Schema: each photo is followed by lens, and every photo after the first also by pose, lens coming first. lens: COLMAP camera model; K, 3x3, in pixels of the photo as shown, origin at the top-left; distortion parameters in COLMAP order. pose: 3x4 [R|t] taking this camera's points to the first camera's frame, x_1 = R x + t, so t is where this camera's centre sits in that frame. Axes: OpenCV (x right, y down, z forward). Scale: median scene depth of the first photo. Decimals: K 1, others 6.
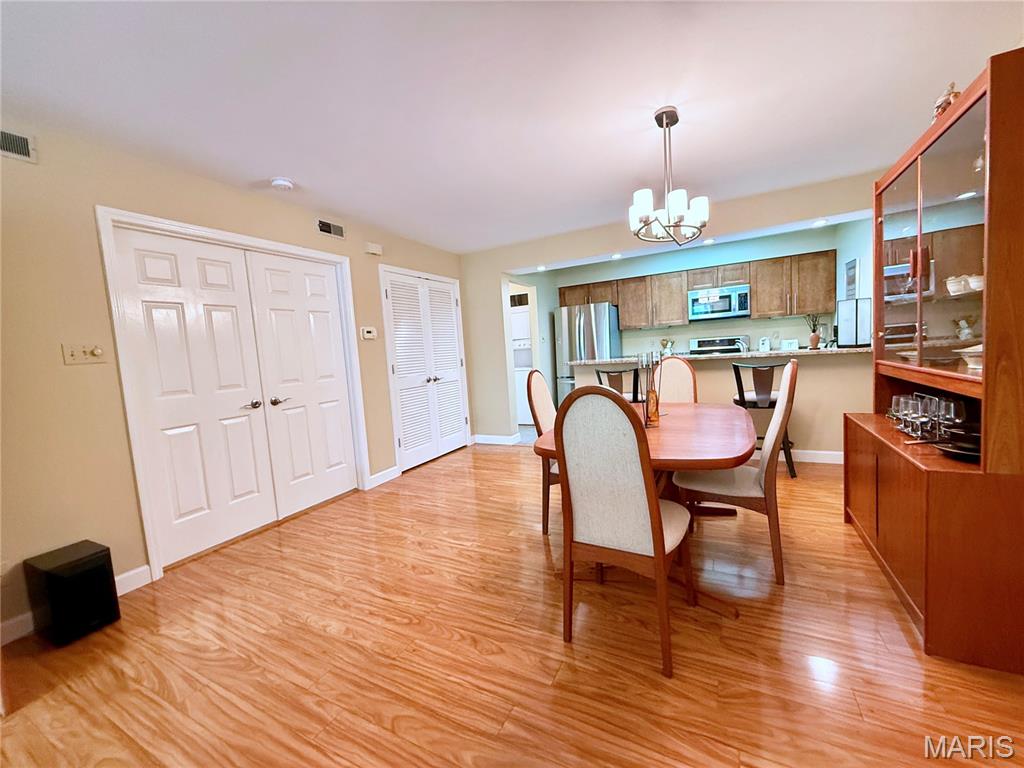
lens RADIAL K [[412.0, 0, 512.0], [0, 412.0, 384.0], [0, 0, 1]] dist [-0.001805, -0.000289]
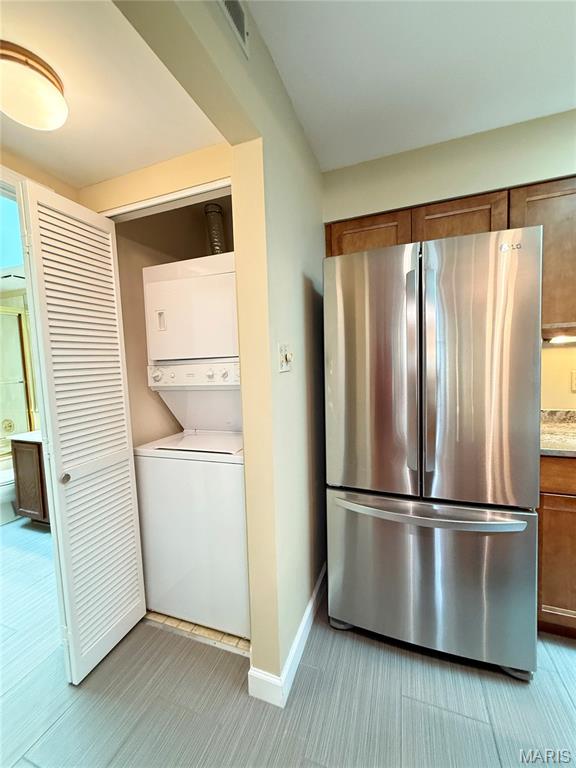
lens RADIAL K [[309.0, 0, 287.2], [0, 309.0, 380.5], [0, 0, 1]] dist [-0.001805, -0.000289]
pose [[0.991676, 0.022053, 0.126857, 0.056522], [-0.019044, 0.999509, -0.024885, -0.101418], [-0.127343, 0.022262, 0.991609, 0.885469]]
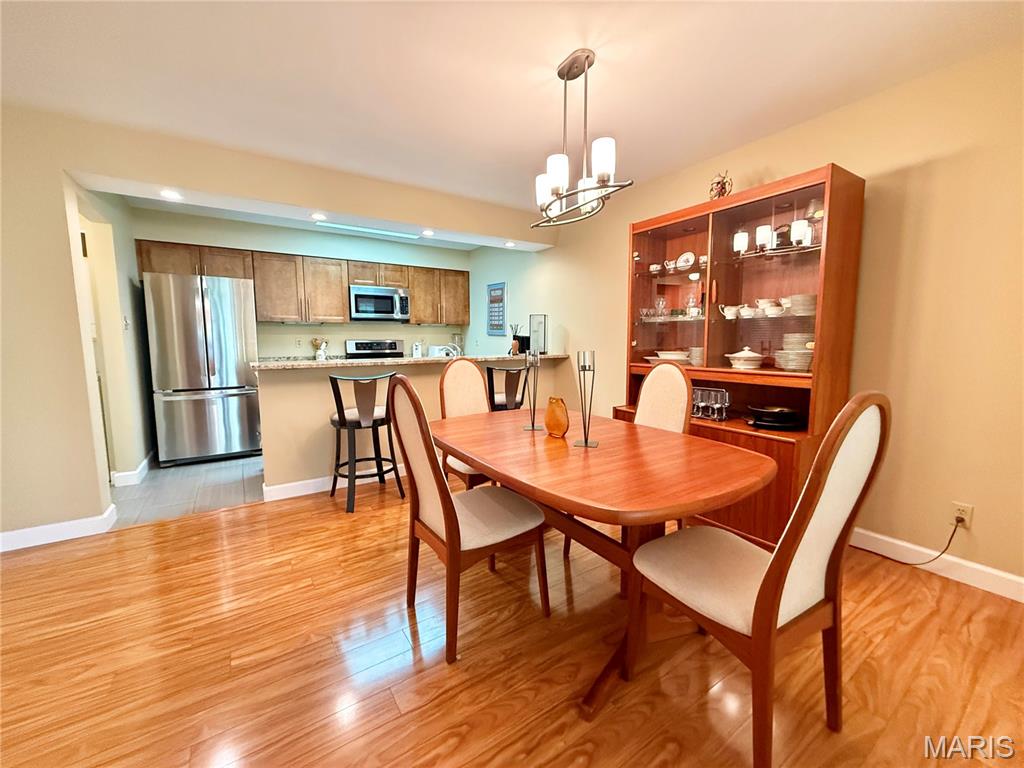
lens RADIAL K [[409.1, 0, 508.7], [0, 409.1, 383.0], [0, 0, 1]] dist [0.000614, 0.000013]
pose [[0.480605, -0.031187, 0.876382, -0.180742], [0.046522, 0.998867, 0.010033, -0.012428], [-0.875702, 0.035949, 0.481512, 0.315941]]
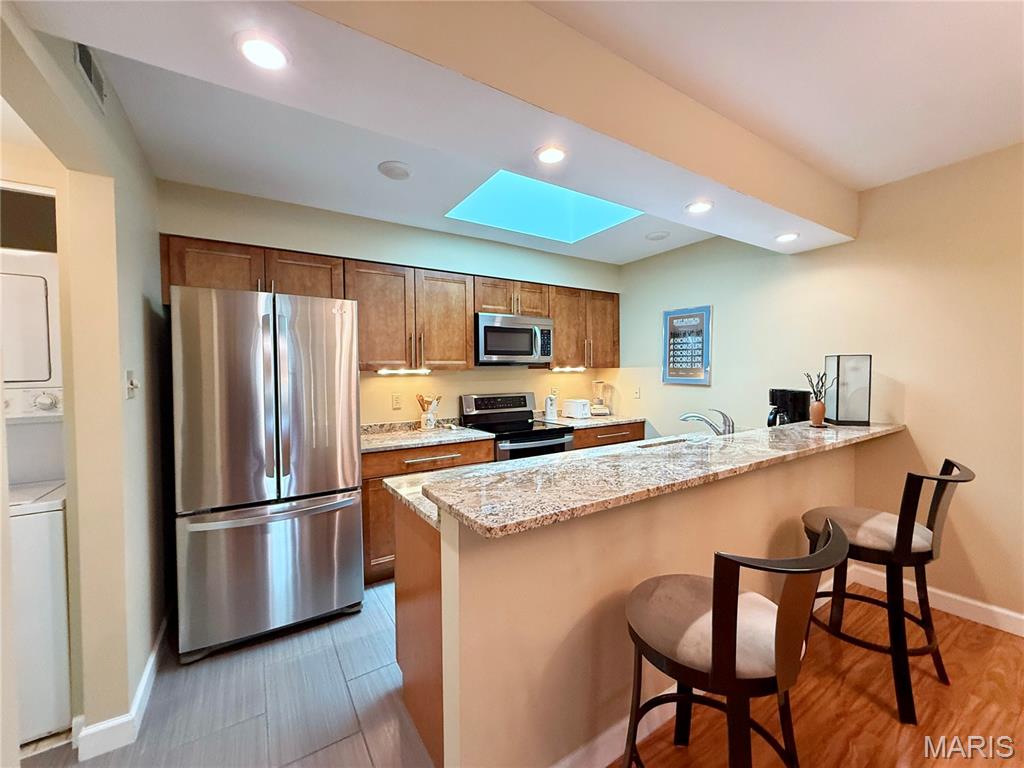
lens RADIAL K [[409.1, 0, 508.7], [0, 409.1, 383.0], [0, 0, 1]] dist [0.000614, 0.000013]
pose [[0.500787, 0.038587, 0.864710, -0.035005], [0.054212, 0.995646, -0.075826, -0.087251], [-0.863871, 0.084850, 0.496514, 0.727281]]
